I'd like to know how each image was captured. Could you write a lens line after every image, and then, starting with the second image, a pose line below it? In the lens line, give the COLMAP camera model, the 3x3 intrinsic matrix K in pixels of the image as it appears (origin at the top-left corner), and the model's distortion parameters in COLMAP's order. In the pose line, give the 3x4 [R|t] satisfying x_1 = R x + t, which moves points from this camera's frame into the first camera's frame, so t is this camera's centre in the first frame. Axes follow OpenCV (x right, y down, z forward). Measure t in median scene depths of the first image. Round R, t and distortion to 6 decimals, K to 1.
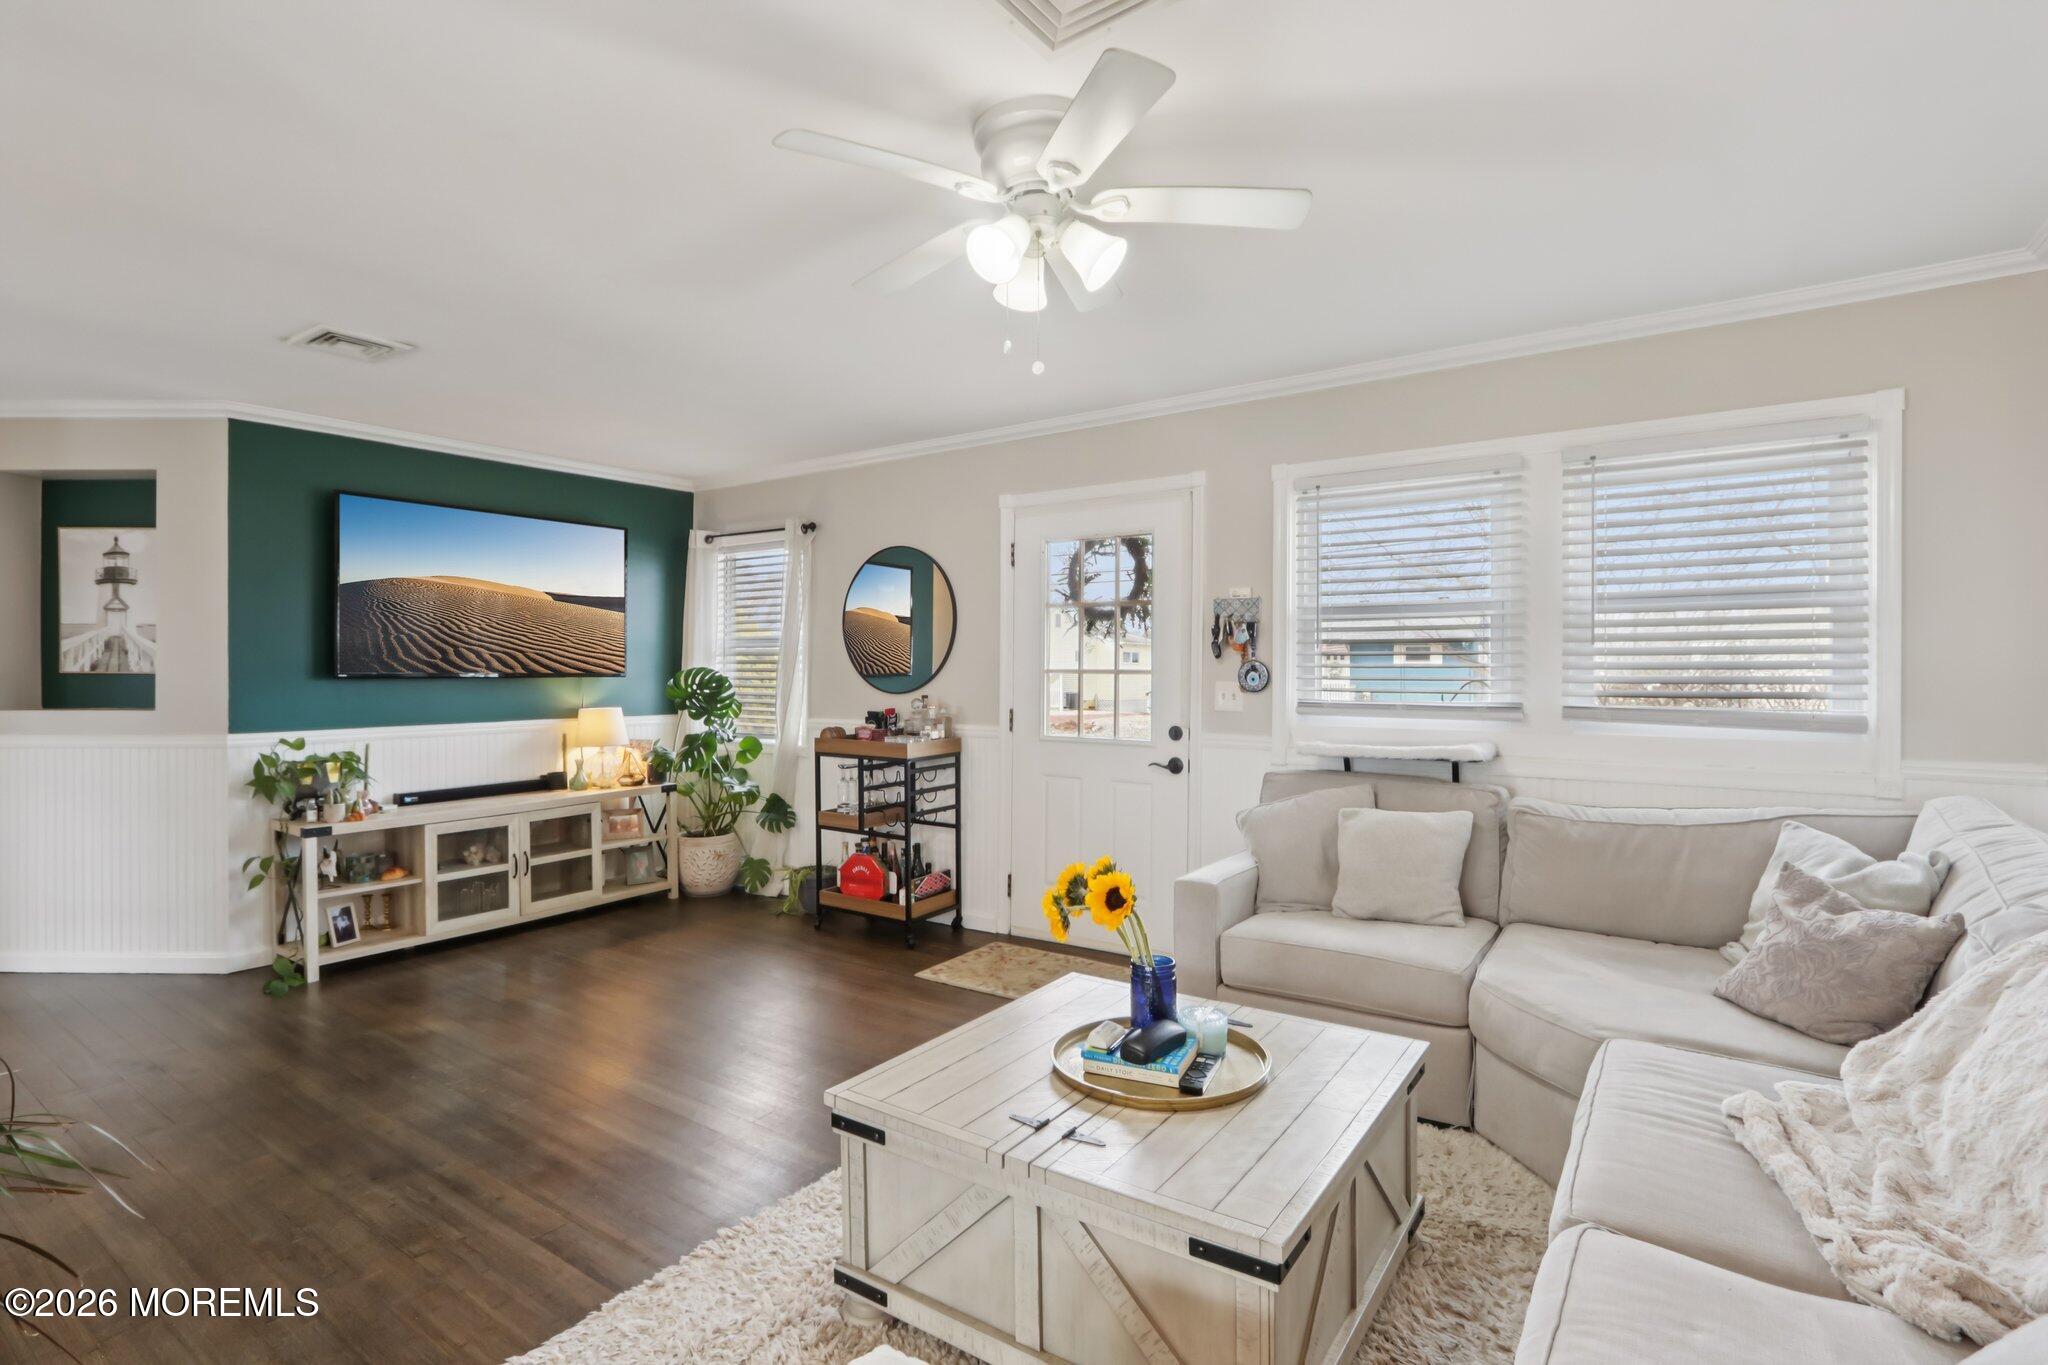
lens RADIAL K [[974.3, 0, 1011.5], [0, 974.3, 671.6], [0, 0, 1]] dist [-0.019631, 0.004256]
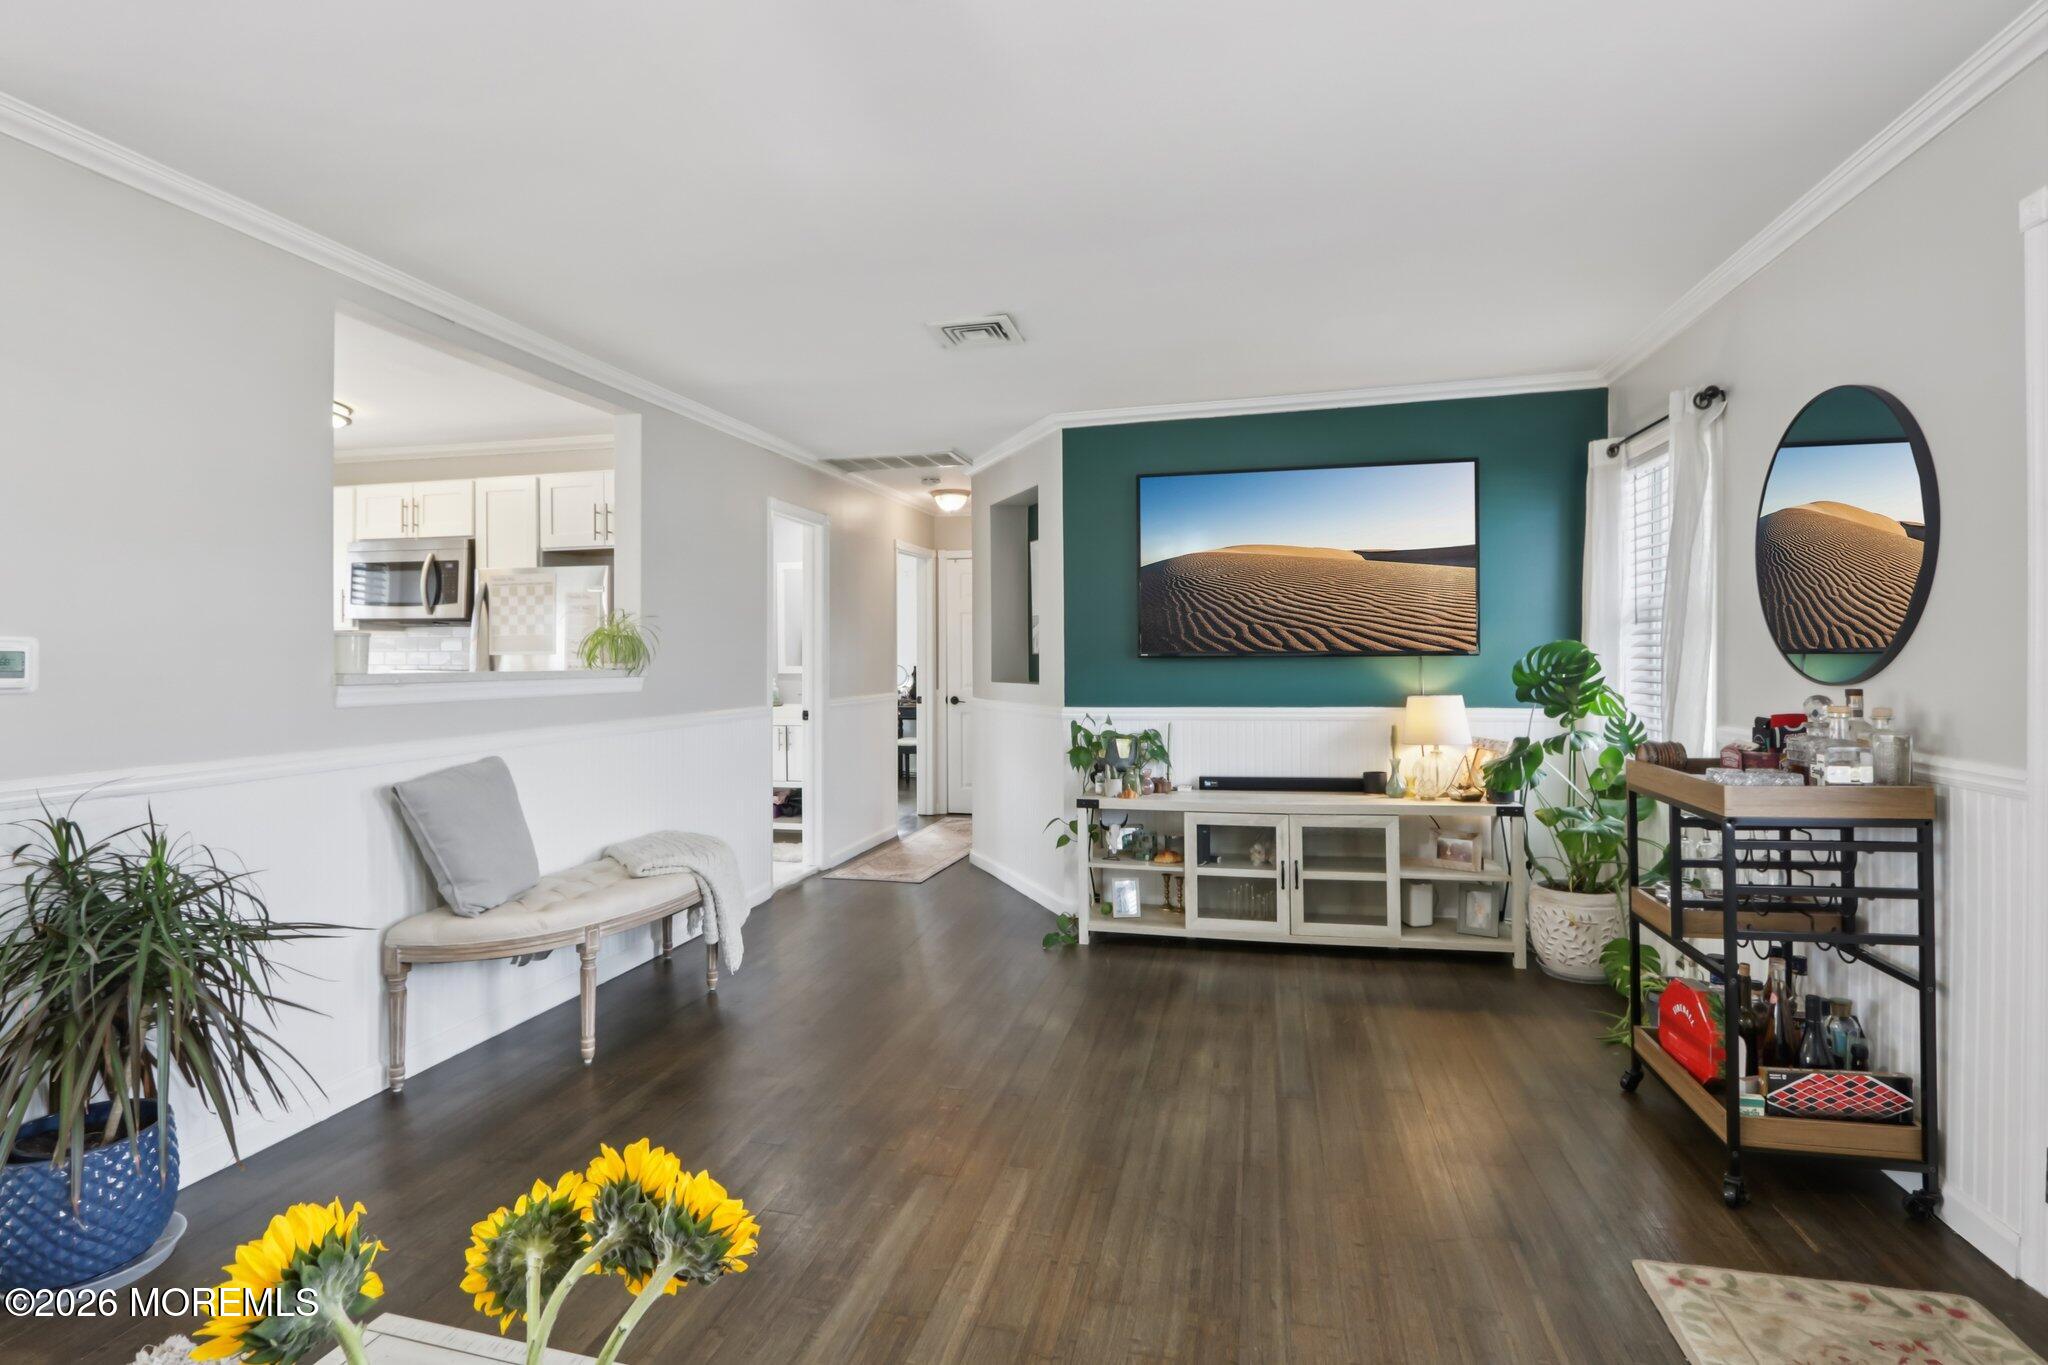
lens RADIAL K [[971.9, 0, 1011.7], [0, 971.9, 661.4], [0, 0, 1]] dist [-0.021602, 0.004496]
pose [[0.352156, -0.001204, -0.935941, 0.280998], [0.006530, 0.999978, 0.001171, 0.010778], [0.935919, -0.006524, 0.352156, 0.633662]]
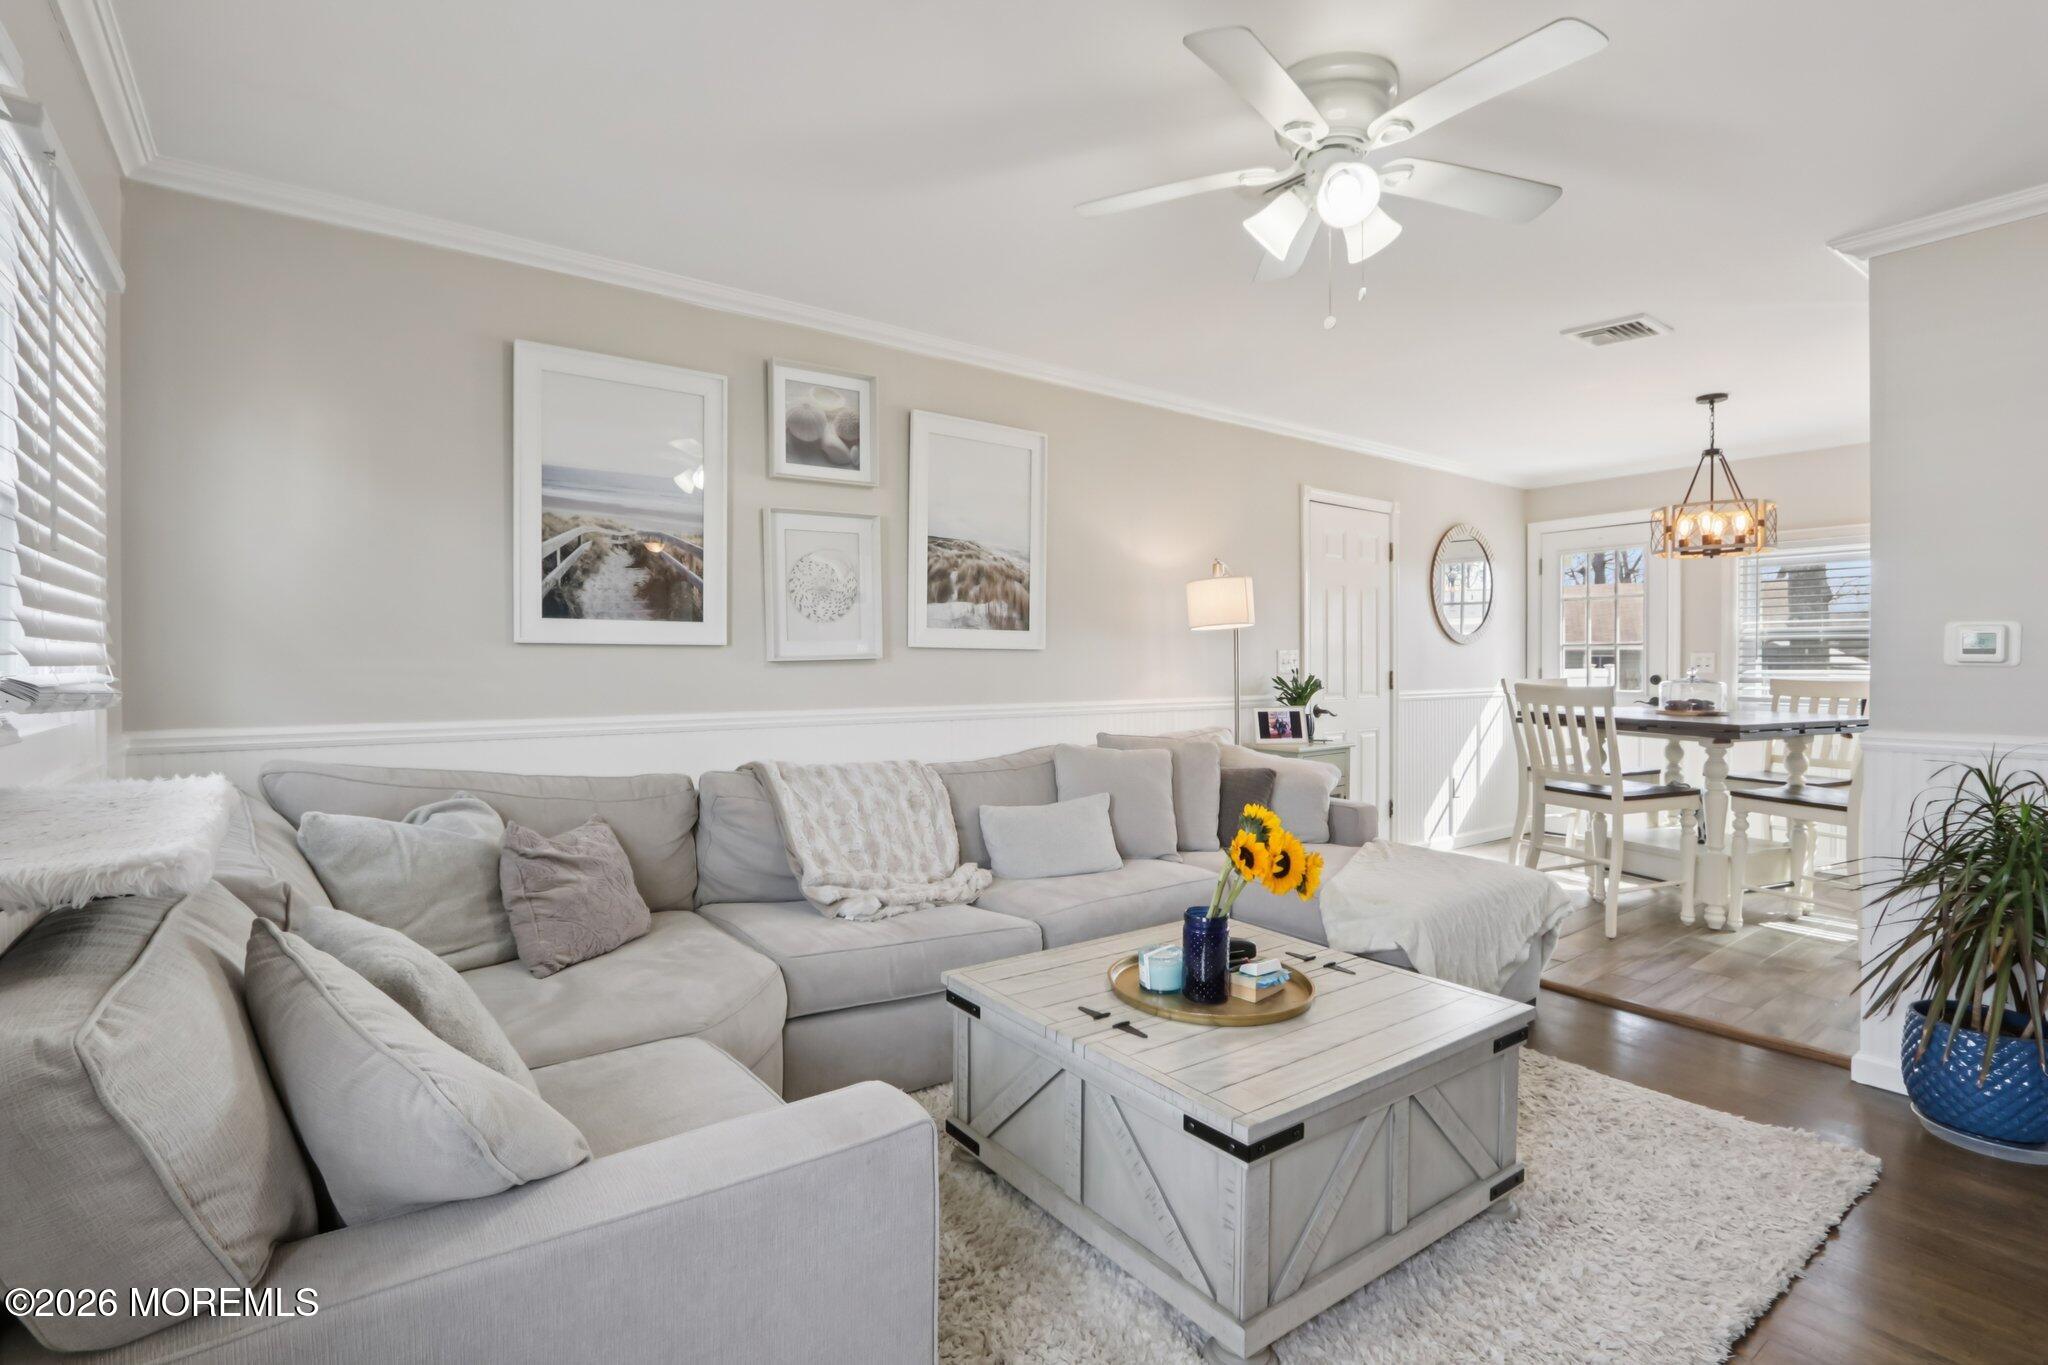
lens RADIAL K [[968.6, 0, 1006.9], [0, 968.6, 672.4], [0, 0, 1]] dist [-0.021178, 0.000544]
pose [[-0.944183, -0.005104, 0.329381, 0.007457], [-0.001981, 0.999950, 0.009815, 0.024395], [-0.329414, 0.008615, -0.944146, 1.203252]]
